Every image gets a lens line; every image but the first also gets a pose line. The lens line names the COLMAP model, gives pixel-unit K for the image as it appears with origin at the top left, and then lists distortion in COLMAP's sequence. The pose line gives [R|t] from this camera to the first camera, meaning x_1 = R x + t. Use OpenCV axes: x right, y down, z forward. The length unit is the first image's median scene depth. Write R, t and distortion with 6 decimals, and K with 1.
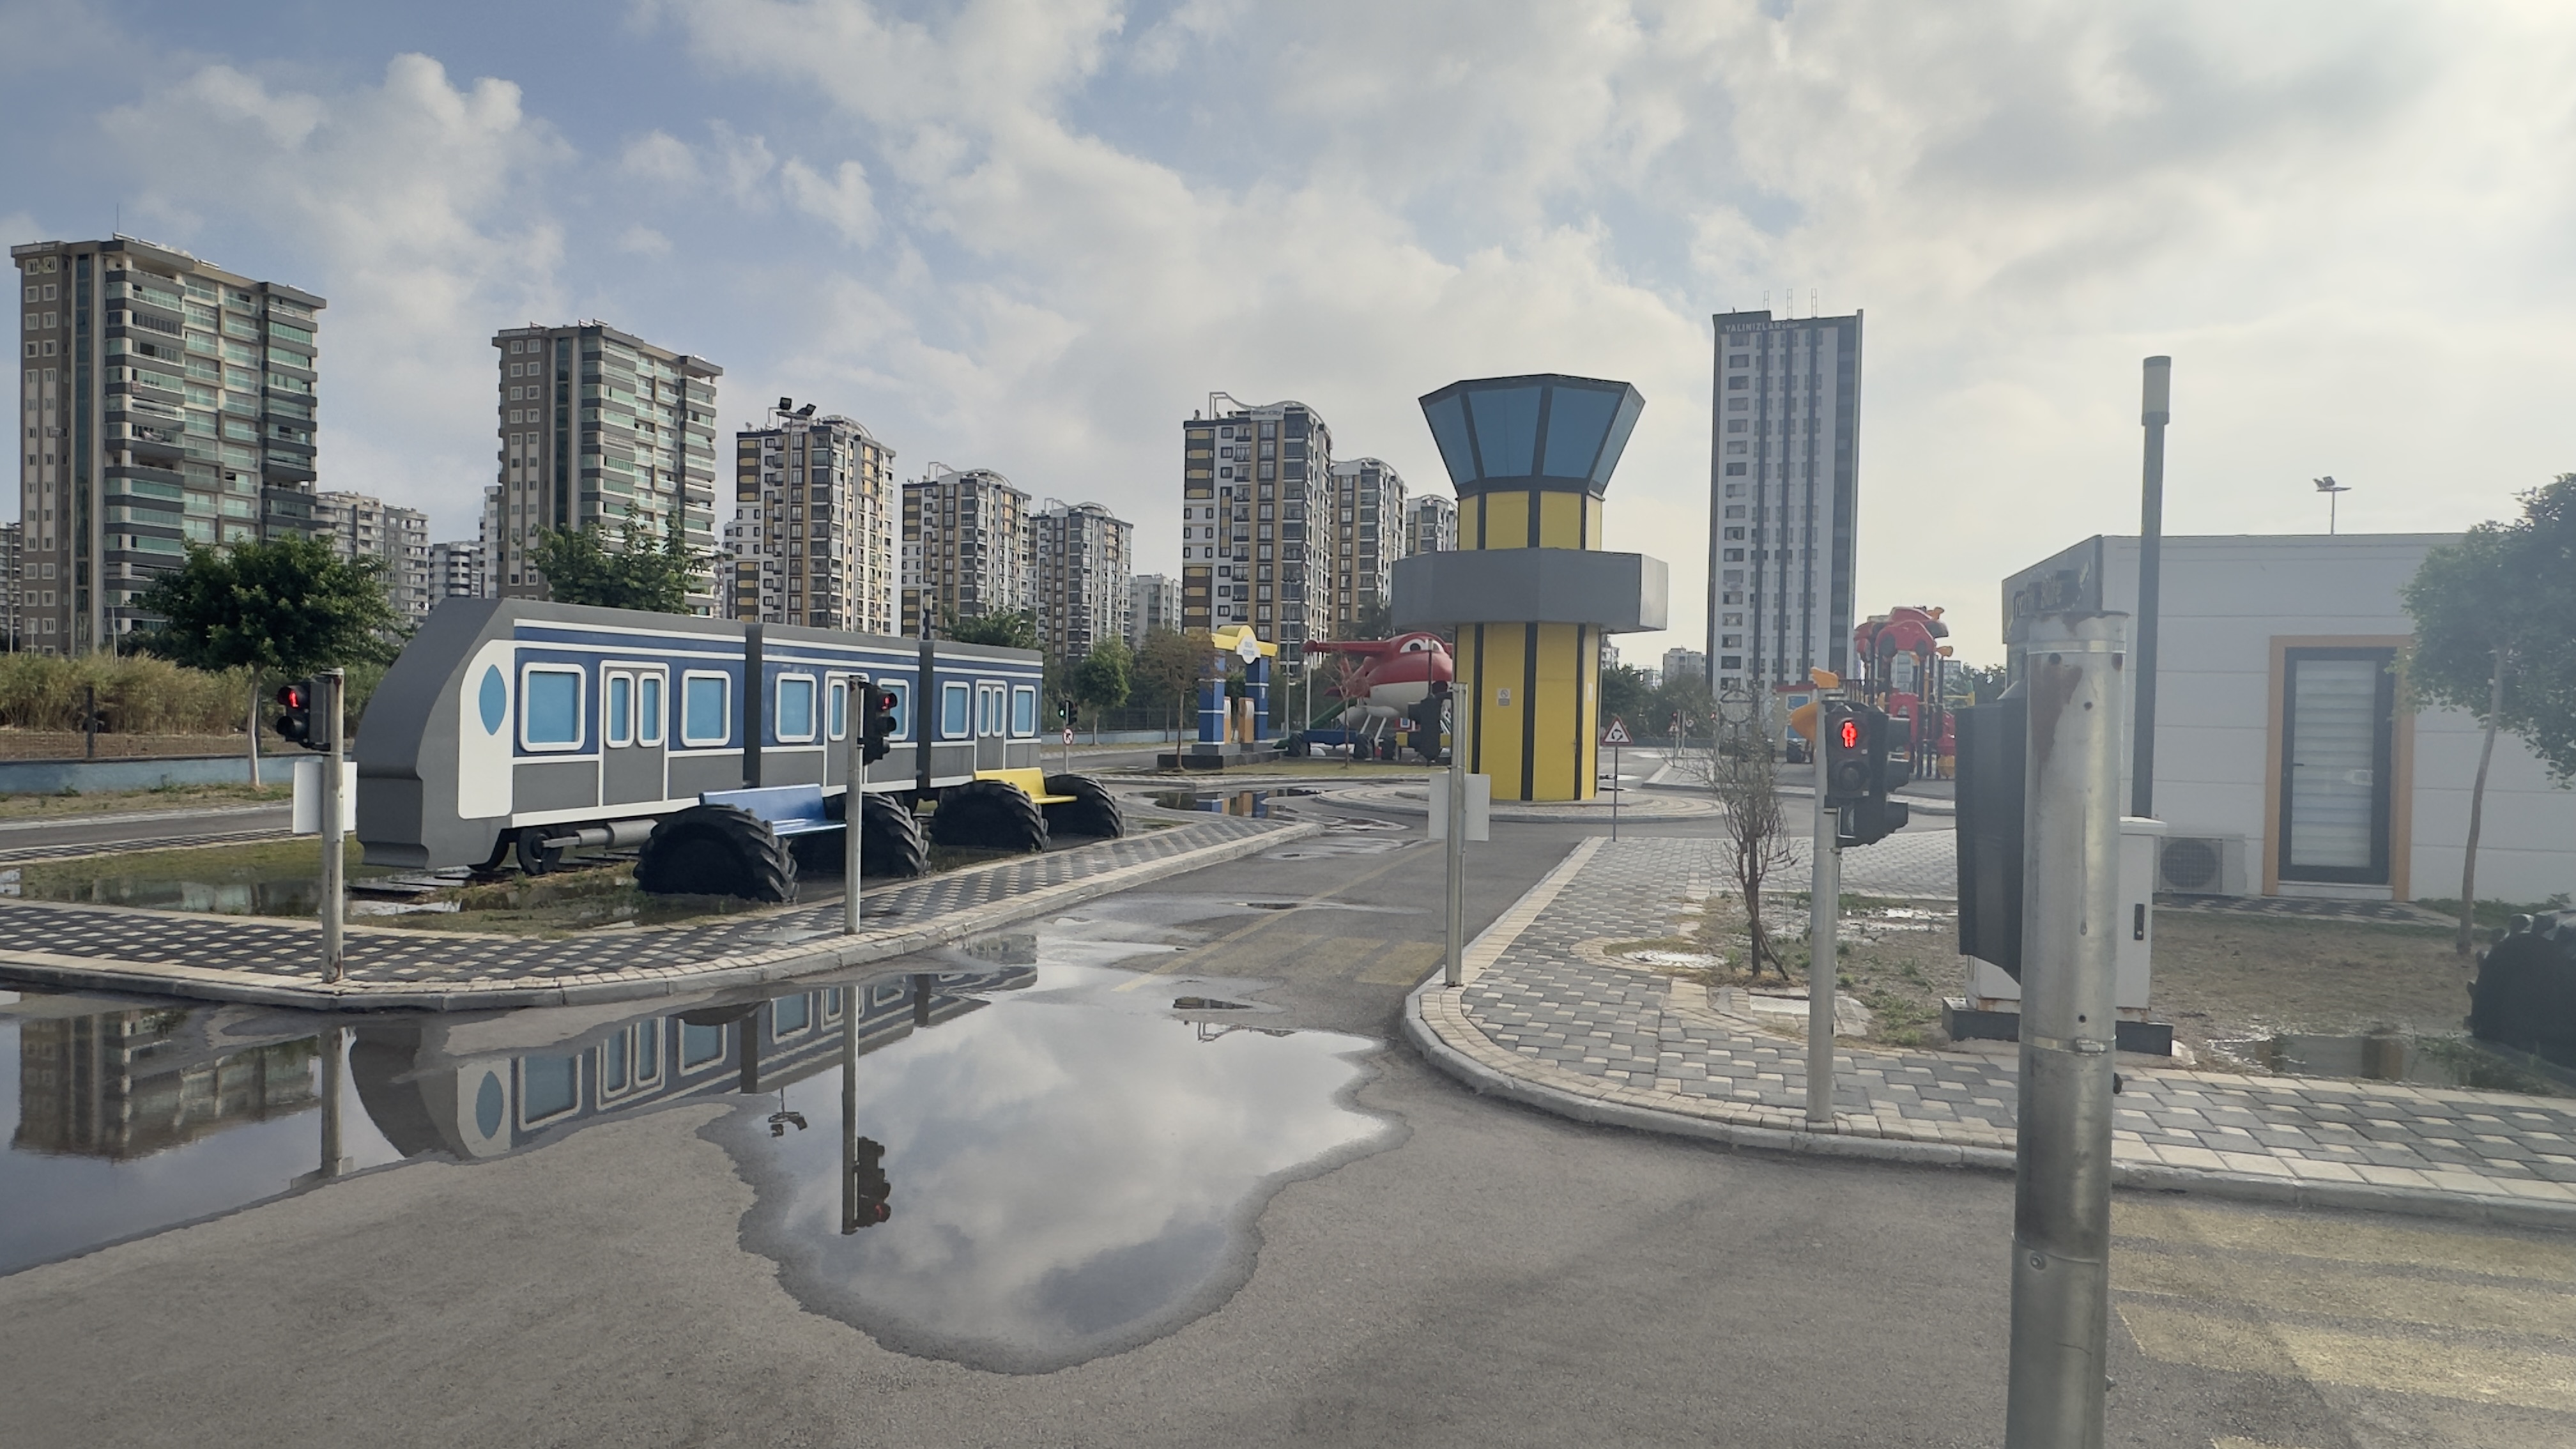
lens RADIAL K [[1396.0, 0, 1287.5], [0, 1396.0, 735.9], [0, 0, 1]] dist [-0.002416, -0.001106]
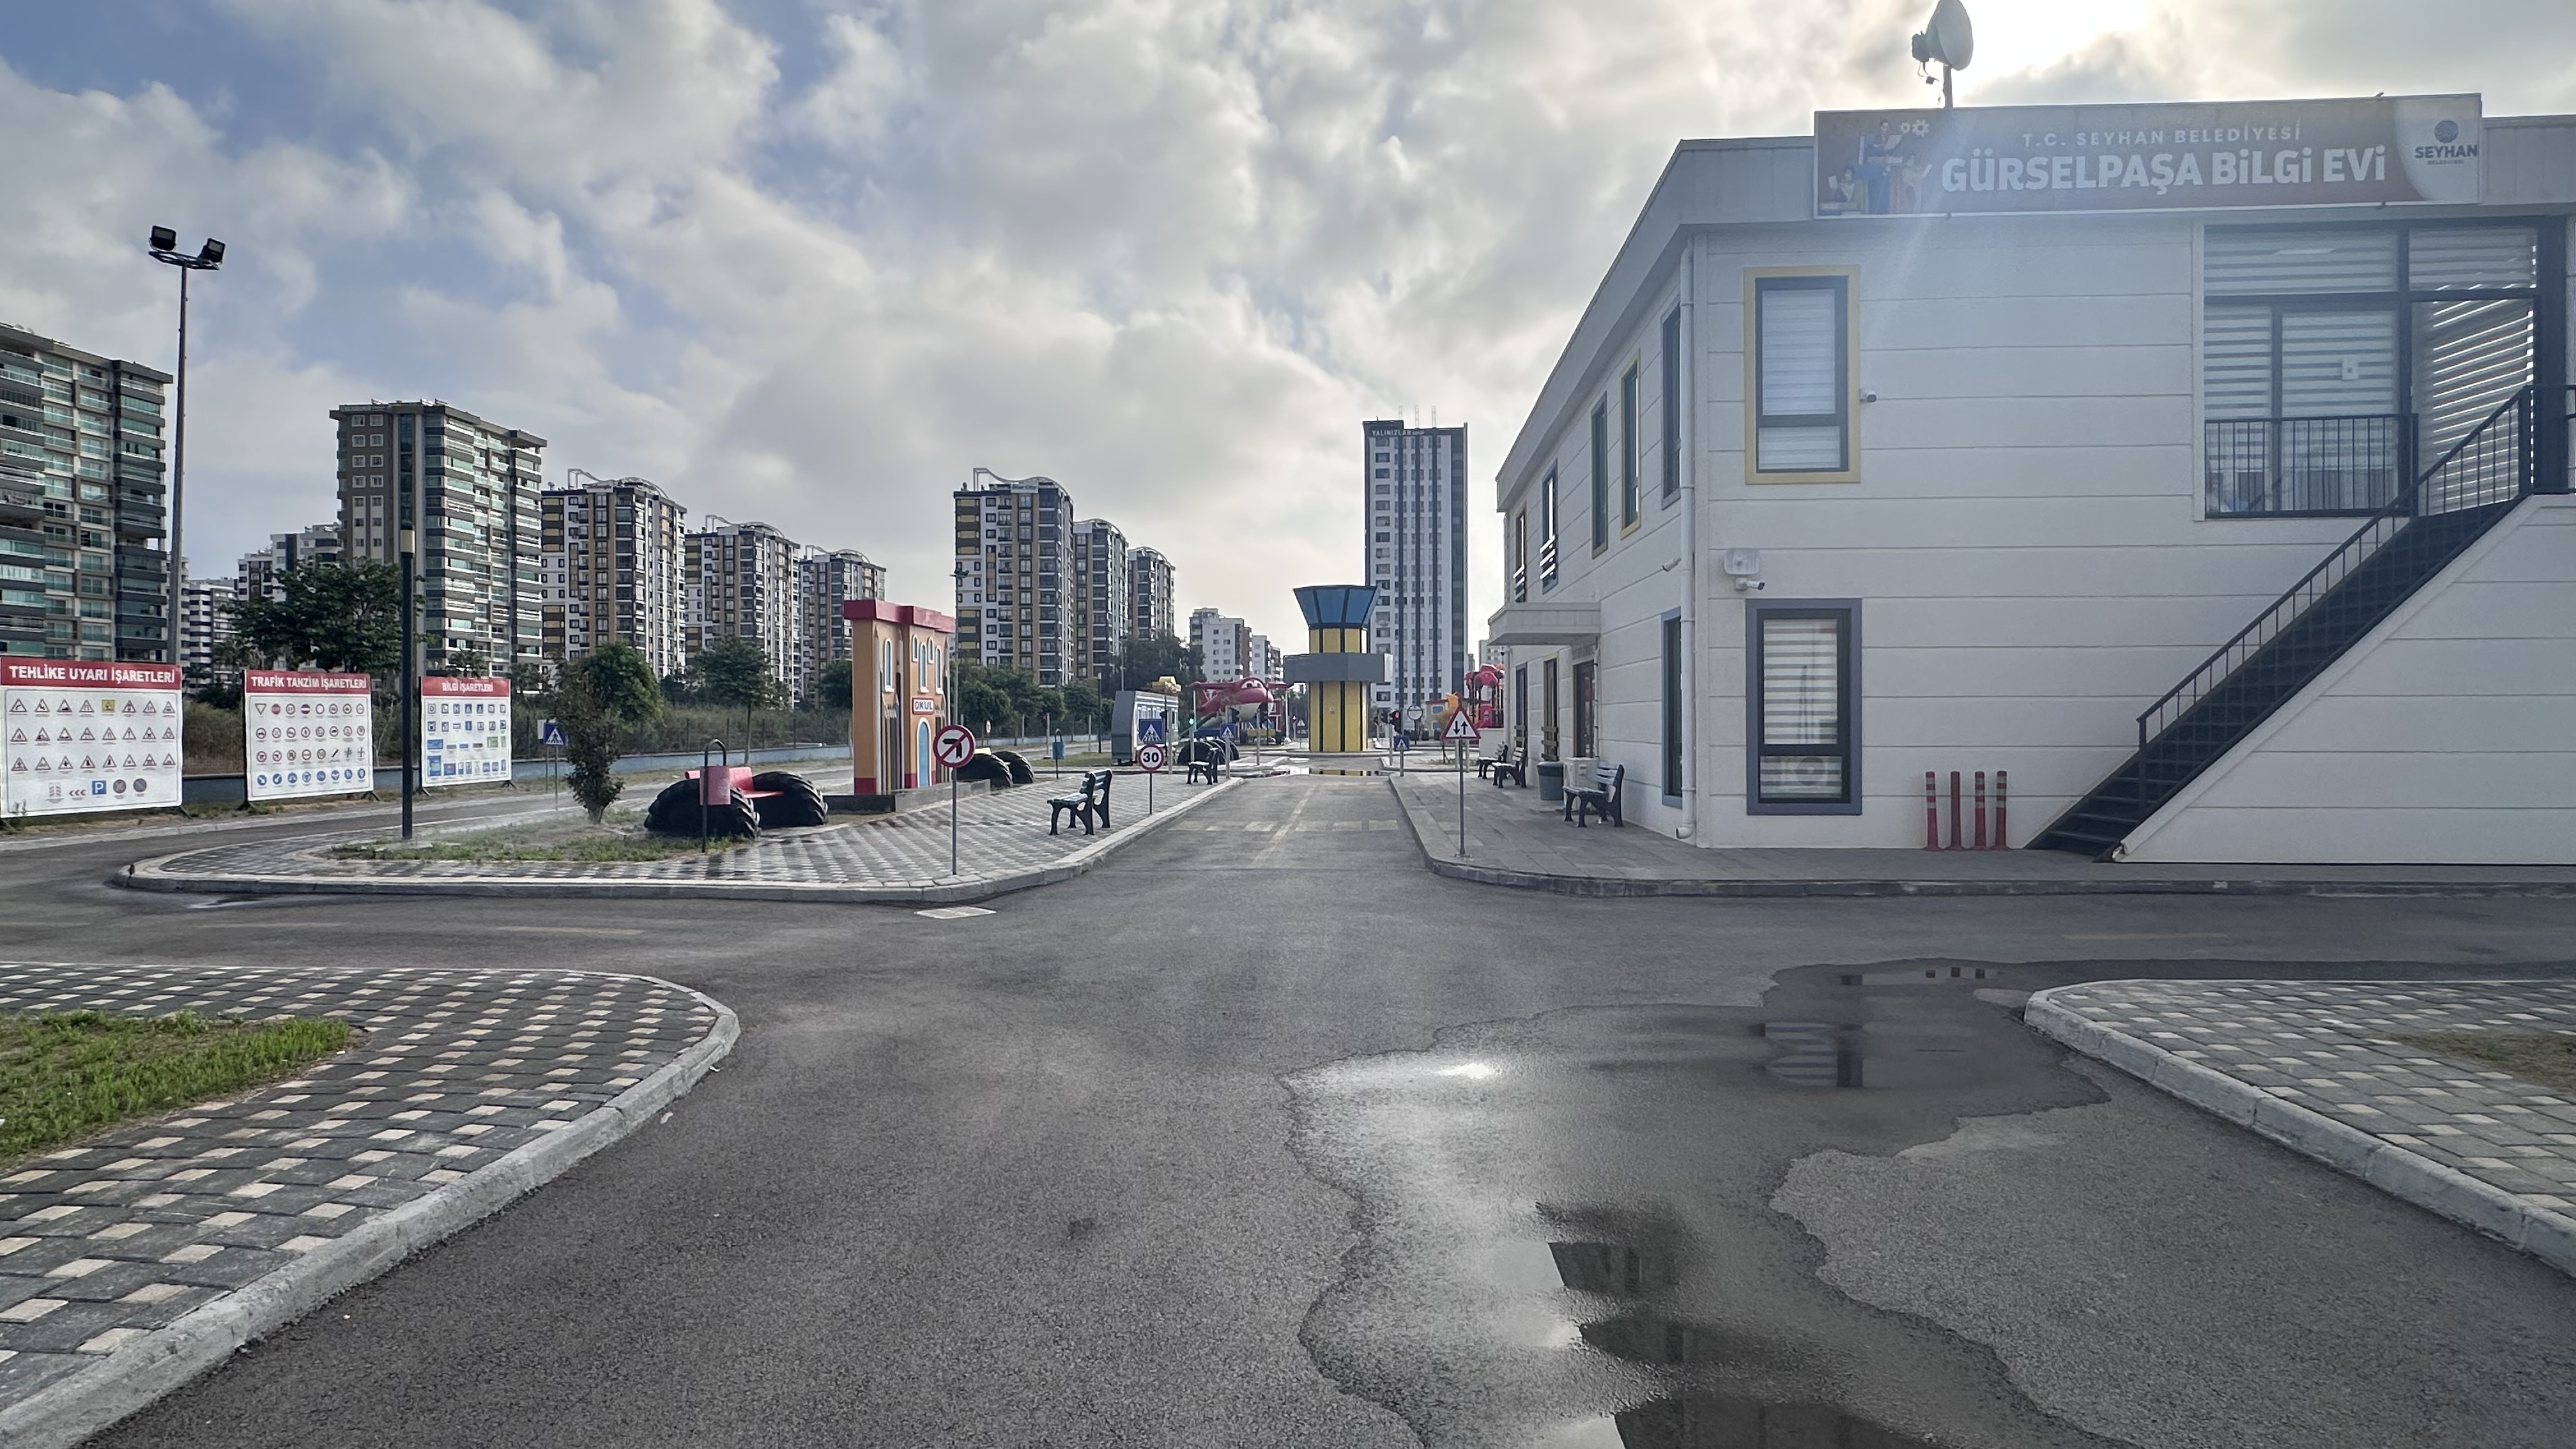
lens RADIAL K [[1261.7, 0, 1282.9], [0, 1261.7, 733.9], [0, 0, 1]] dist [-0.002652, -0.000065]
pose [[0.971810, -0.025956, 0.234331, -0.063336], [0.028087, 0.999589, -0.005758, 0.003342], [-0.234086, 0.012177, 0.972140, -0.161322]]
